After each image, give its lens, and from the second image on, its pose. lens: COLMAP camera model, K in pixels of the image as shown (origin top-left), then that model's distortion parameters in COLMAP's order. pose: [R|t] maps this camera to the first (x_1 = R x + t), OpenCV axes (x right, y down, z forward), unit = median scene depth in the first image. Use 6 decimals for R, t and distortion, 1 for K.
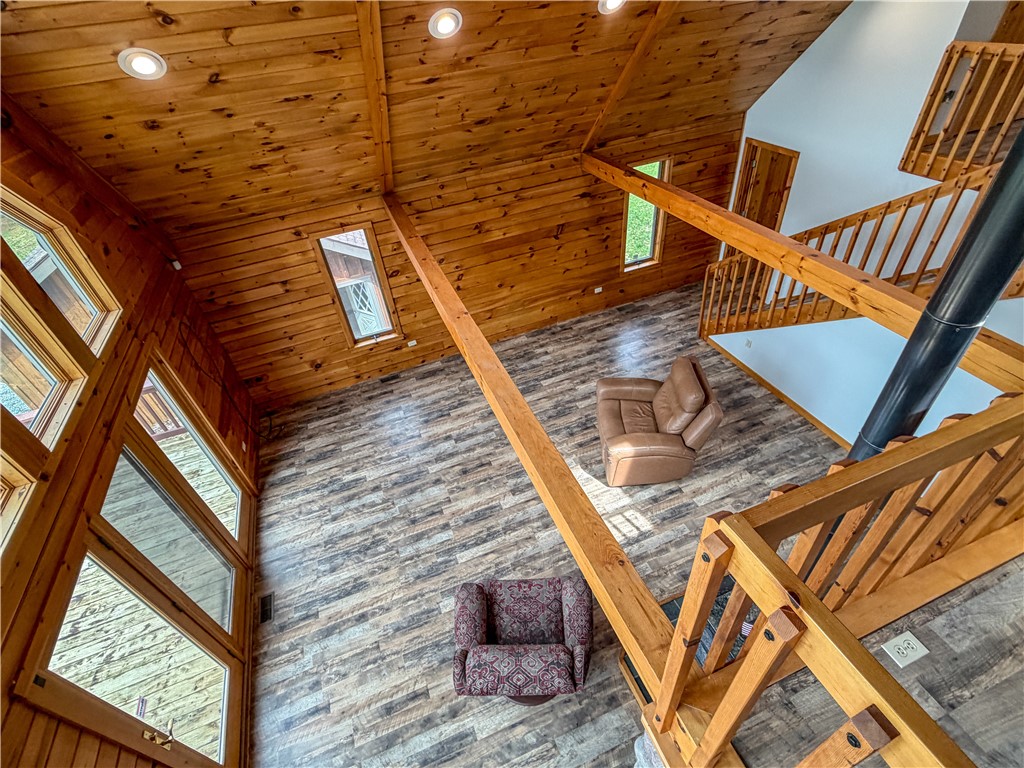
lens RADIAL K [[487.9, 0, 509.9], [0, 487.9, 379.0], [0, 0, 1]] dist [-0.000445, -0.000165]
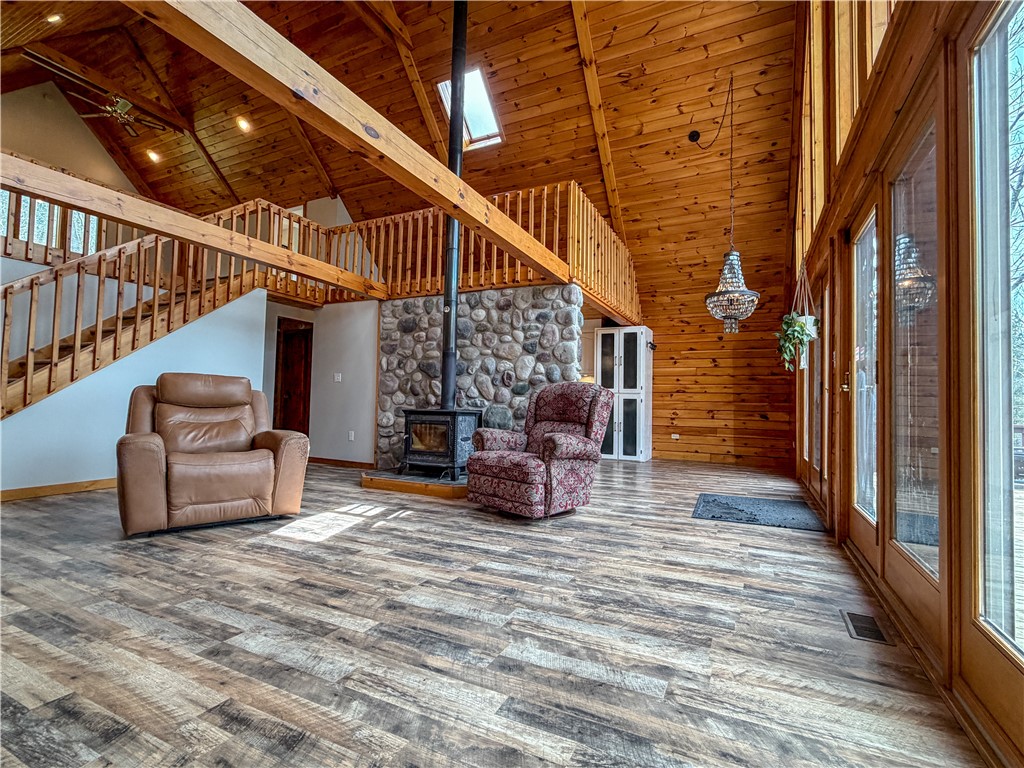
lens RADIAL K [[487.9, 0, 510.3], [0, 487.9, 385.5], [0, 0, 1]] dist [-0.000445, -0.000165]
pose [[-0.674177, 0.106798, 0.730807, -0.561250], [0.500300, 0.793930, 0.345509, -0.022032], [-0.543310, 0.598557, -0.588680, 1.165102]]
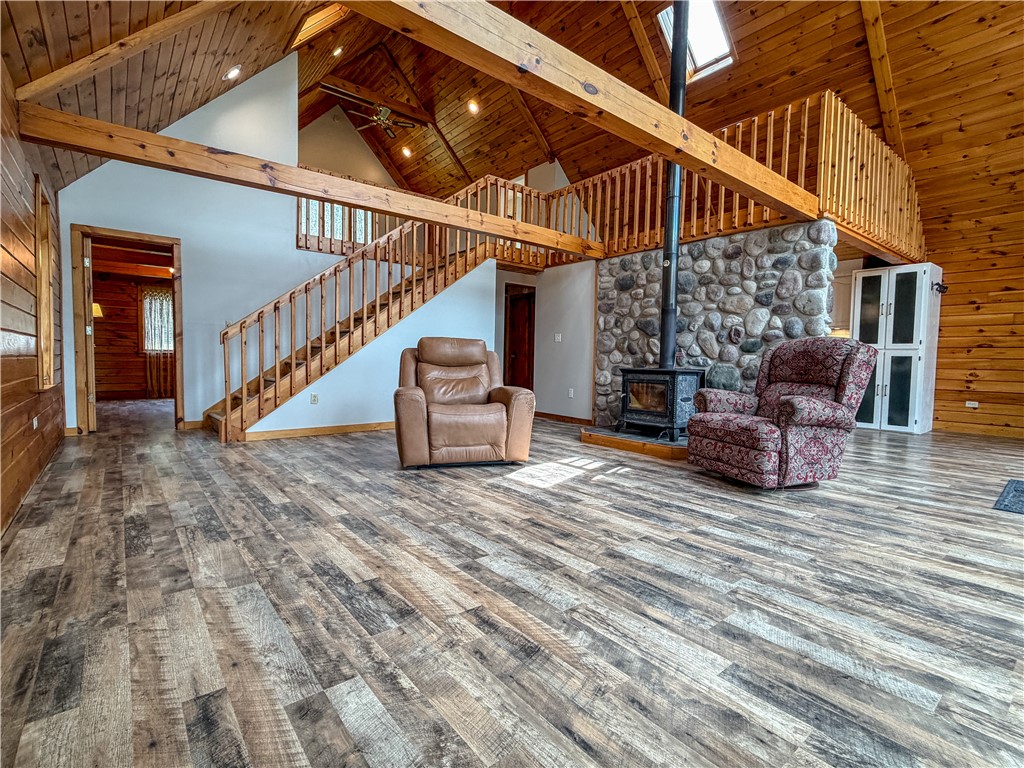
lens RADIAL K [[487.9, 0, 509.0], [0, 487.9, 386.3], [0, 0, 1]] dist [-0.000445, -0.000165]
pose [[-0.300648, 0.033228, 0.953156, -0.565944], [0.613310, 0.772086, 0.166537, -0.027345], [-0.730385, 0.634649, -0.252505, 1.170572]]
